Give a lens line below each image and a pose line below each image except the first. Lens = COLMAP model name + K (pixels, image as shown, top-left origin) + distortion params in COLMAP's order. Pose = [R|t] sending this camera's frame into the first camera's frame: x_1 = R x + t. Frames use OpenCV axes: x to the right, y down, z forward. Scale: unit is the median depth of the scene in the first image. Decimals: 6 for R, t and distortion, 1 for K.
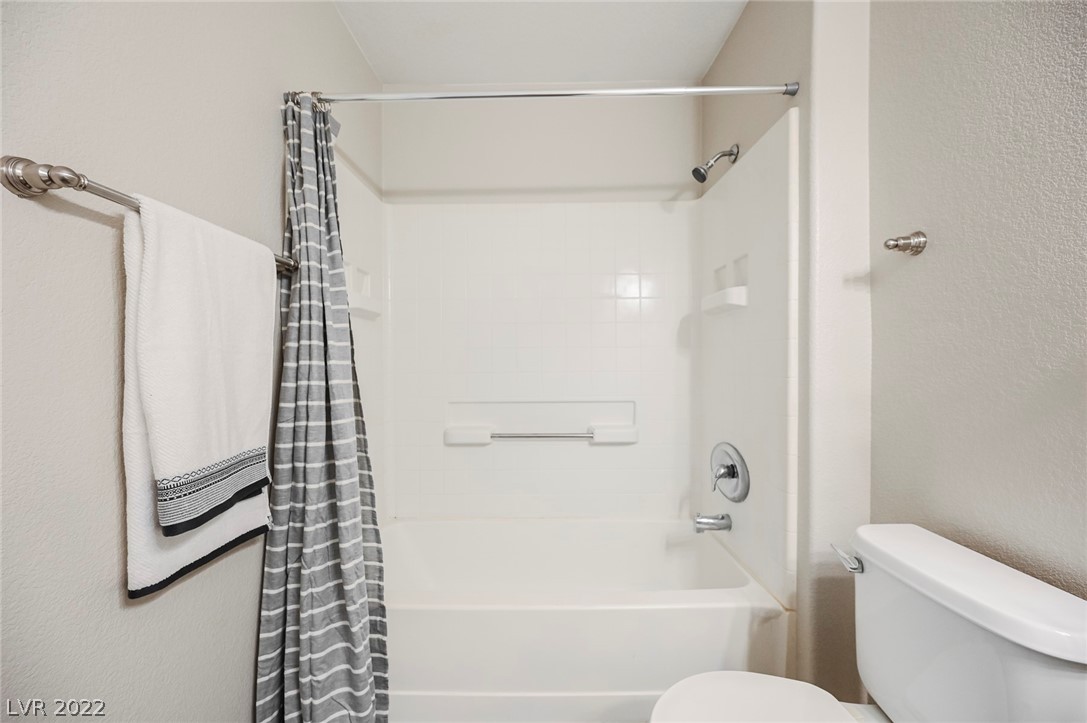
lens RADIAL K [[427.4, 0, 544.2], [0, 427.4, 361.9], [0, 0, 1]] dist [0.002367, -0.000957]
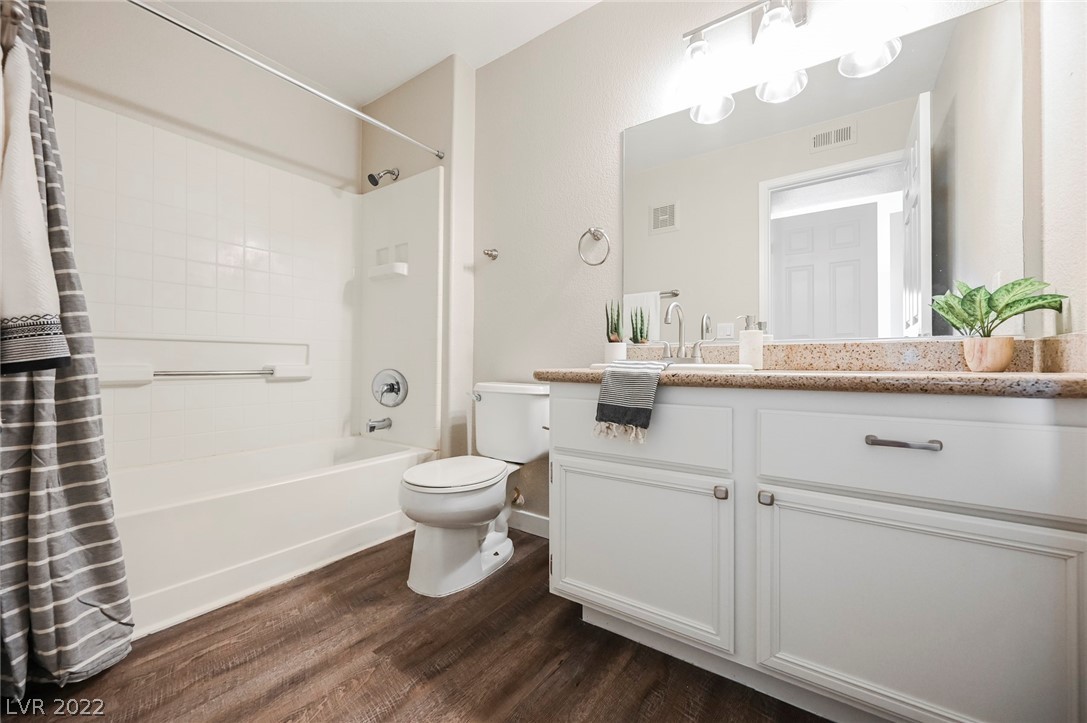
lens RADIAL K [[427.4, 0, 541.1], [0, 427.4, 359.5], [0, 0, 1]] dist [0.002367, -0.000957]
pose [[0.575721, 0.014625, 0.817516, -0.518742], [-0.003472, 0.999875, -0.015443, 0.198338], [-0.817639, 0.006053, 0.575699, -0.298275]]
